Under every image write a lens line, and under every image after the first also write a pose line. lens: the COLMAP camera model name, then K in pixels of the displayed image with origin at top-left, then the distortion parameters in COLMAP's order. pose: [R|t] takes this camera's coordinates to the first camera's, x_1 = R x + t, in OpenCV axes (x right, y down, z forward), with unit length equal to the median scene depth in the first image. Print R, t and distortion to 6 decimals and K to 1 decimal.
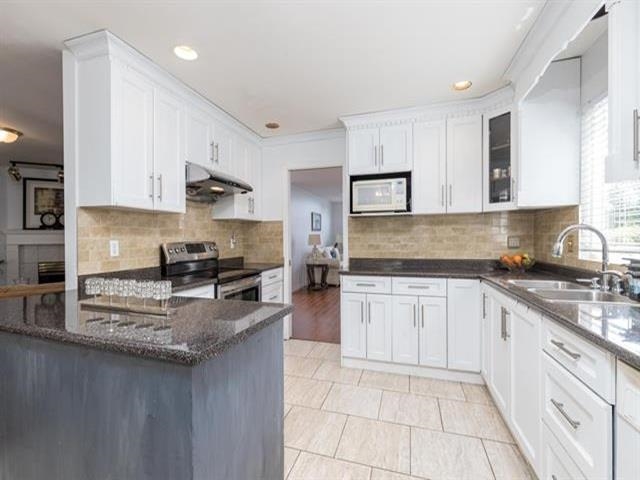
lens RADIAL K [[288.8, 0, 320.0], [0, 288.8, 243.5], [0, 0, 1]] dist [0.000044, -0.000105]
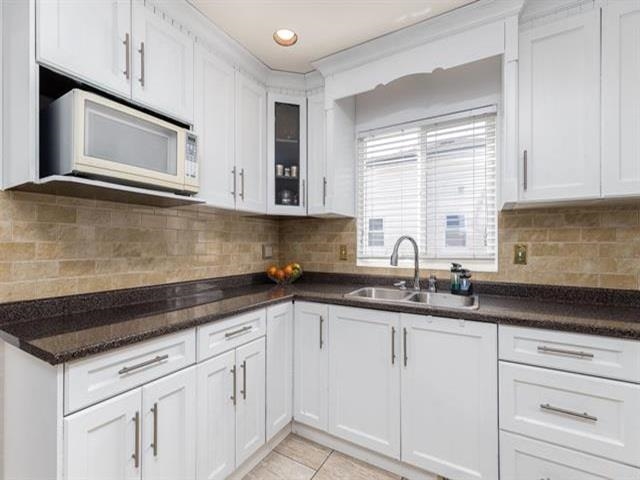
lens RADIAL K [[288.8, 0, 320.0], [0, 288.8, 243.5], [0, 0, 1]] dist [0.000044, -0.000105]
pose [[0.226627, 0.014652, 0.973872, -0.185047], [0.014179, 0.999731, -0.018341, -0.012918], [-0.973879, 0.017965, 0.226358, 0.727150]]
